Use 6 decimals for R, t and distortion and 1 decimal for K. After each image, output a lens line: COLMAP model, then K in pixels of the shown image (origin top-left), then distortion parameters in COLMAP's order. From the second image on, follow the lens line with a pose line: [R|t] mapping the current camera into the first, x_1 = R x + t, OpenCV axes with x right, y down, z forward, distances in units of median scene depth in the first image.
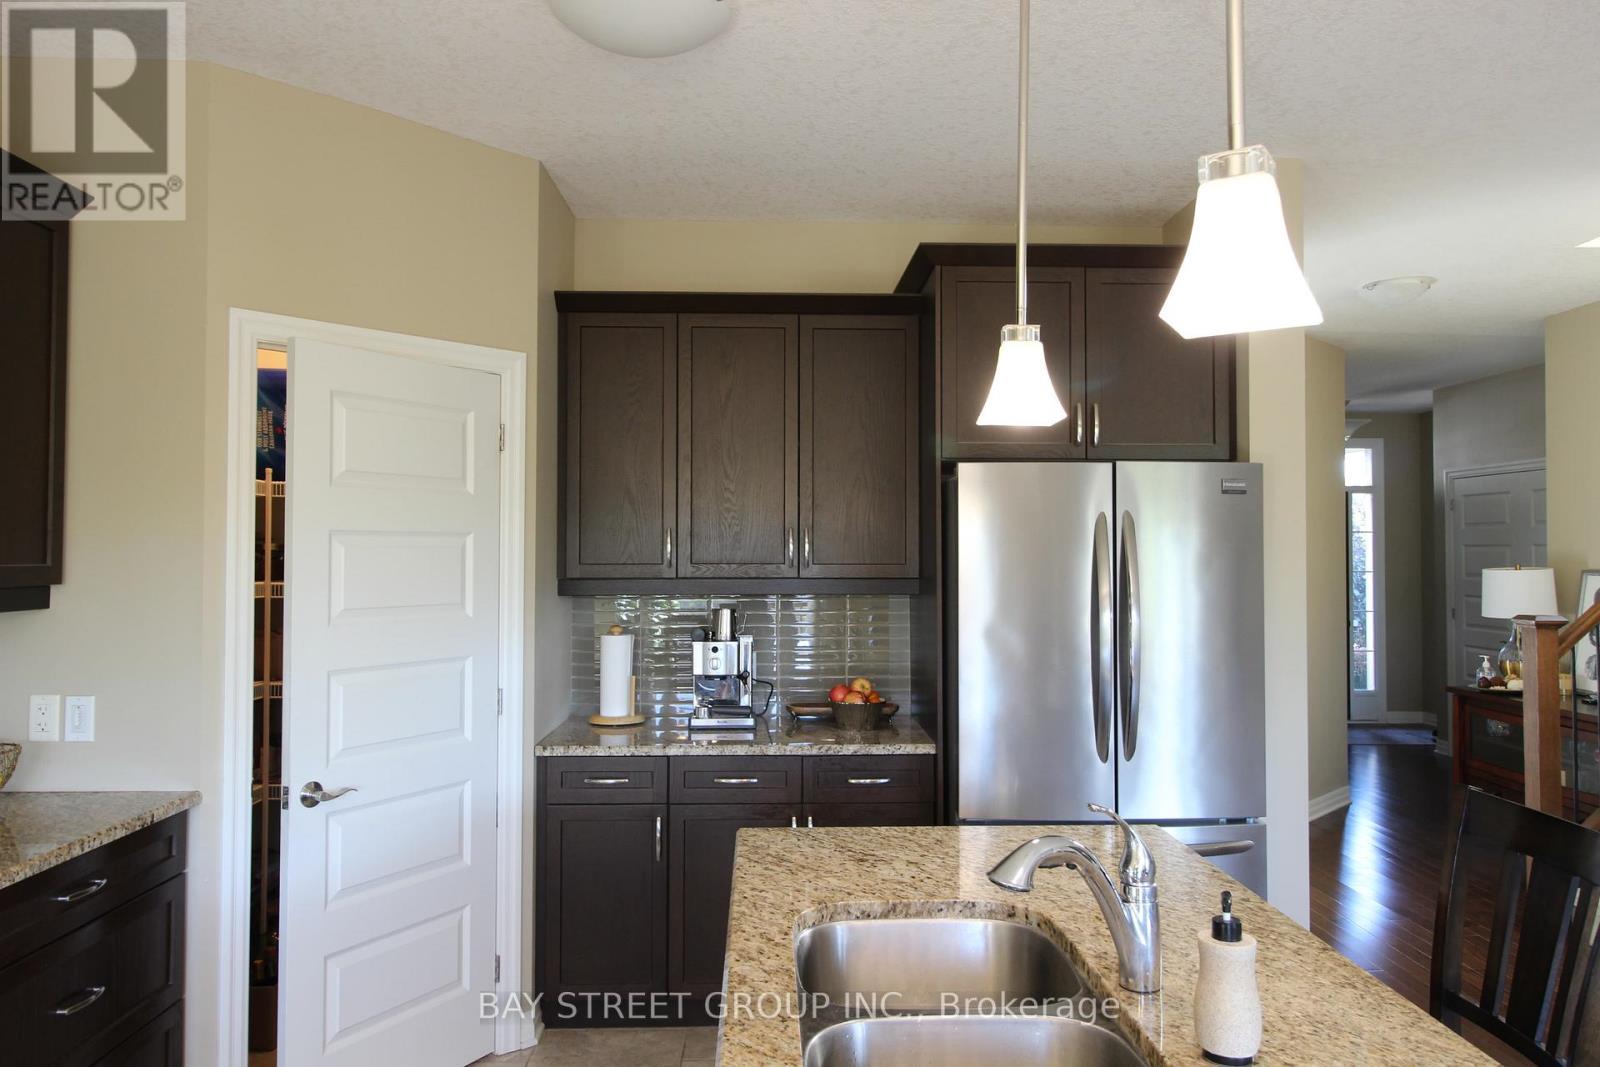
lens RADIAL K [[1136.0, 0, 795.1], [0, 1136.0, 533.0], [0, 0, 1]] dist [0.009330, -0.000840]
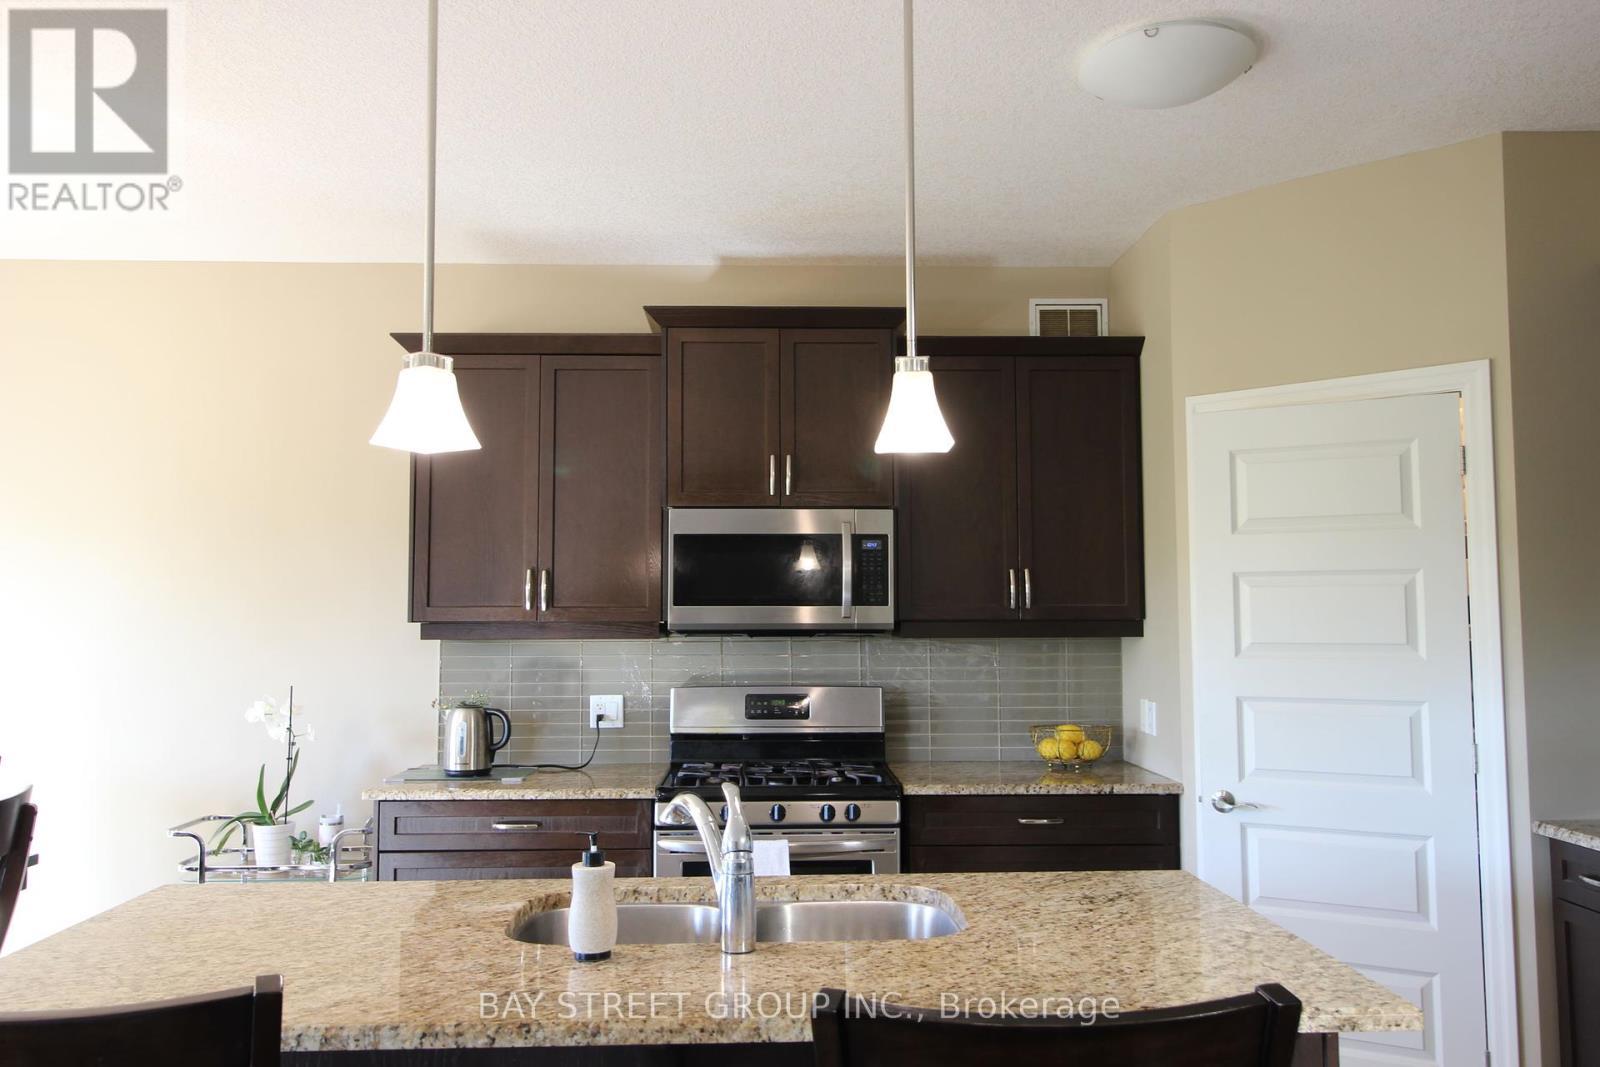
lens RADIAL K [[1250.4, 0, 800.0], [0, 1250.4, 531.8], [0, 0, 1]] dist [0.014720, -0.008238]
pose [[0.001577, -0.067275, -0.997733, 0.704339], [0.024121, 0.997447, -0.067217, 0.025130], [0.999708, -0.023960, 0.003195, 0.465069]]
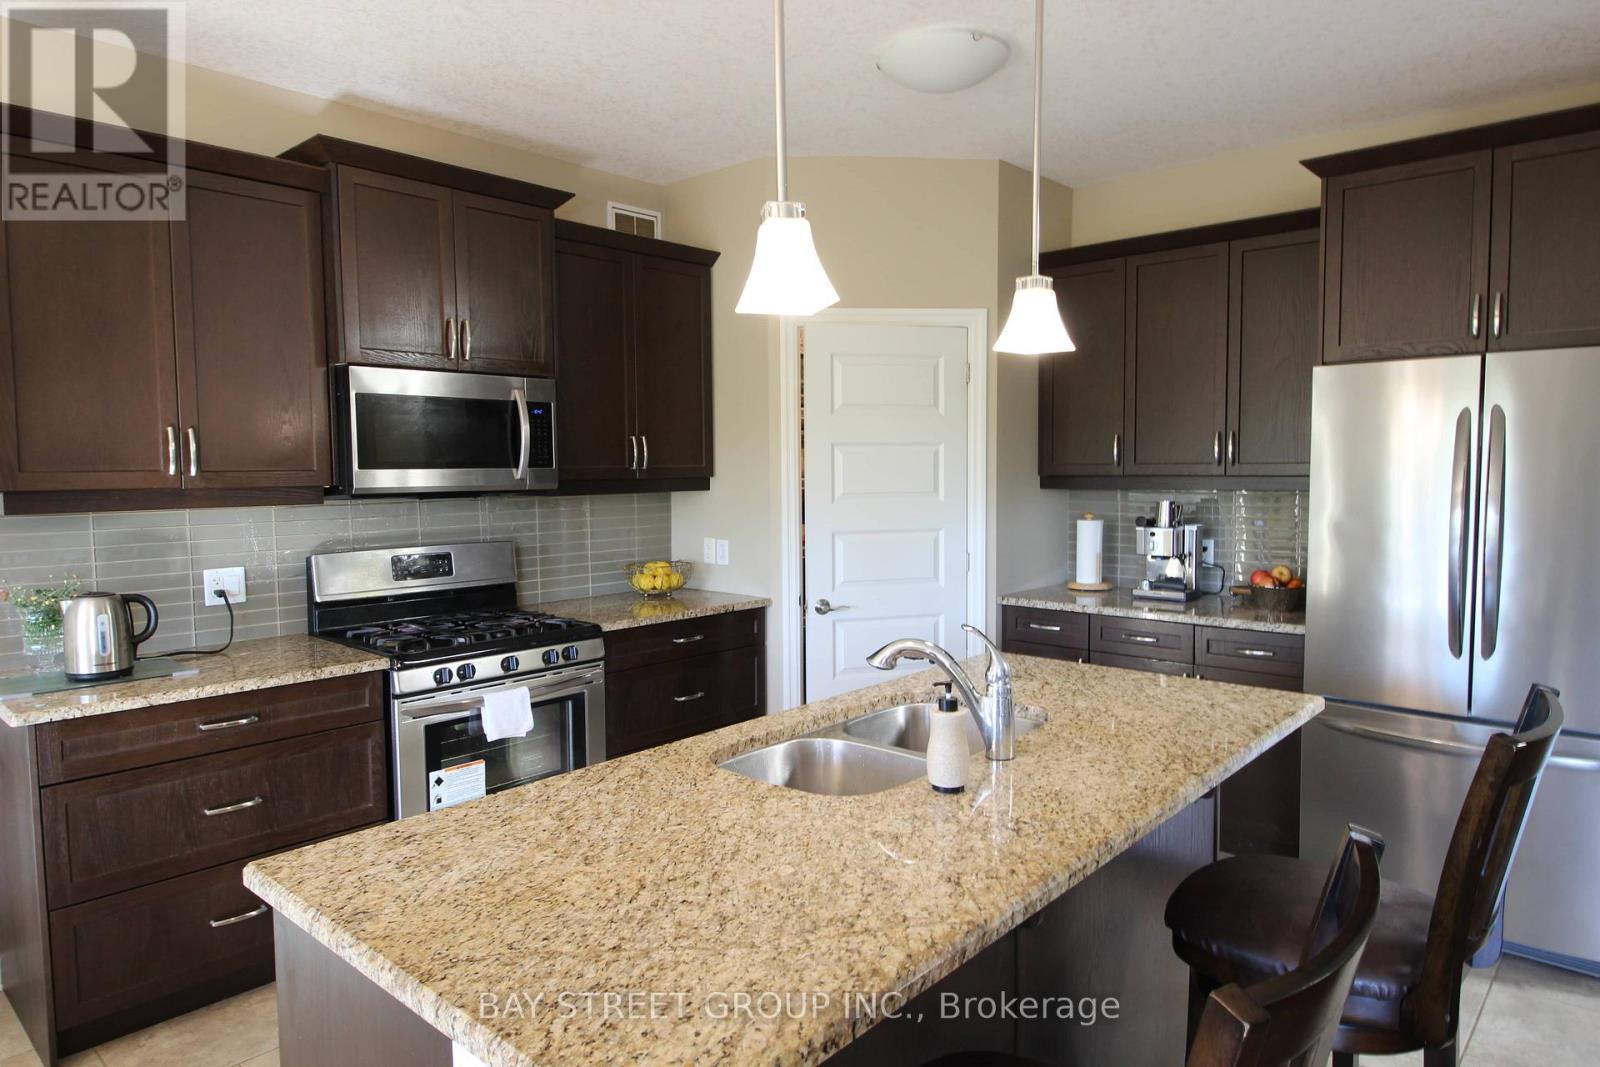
lens RADIAL K [[990.5, 0, 806.2], [0, 990.5, 530.9], [0, 0, 1]] dist [0.007731, -0.001331]
pose [[0.723883, 0.040941, -0.688707, 0.428061], [0.022835, 0.996269, 0.083226, 0.003110], [0.689545, -0.075973, 0.720247, -0.019273]]
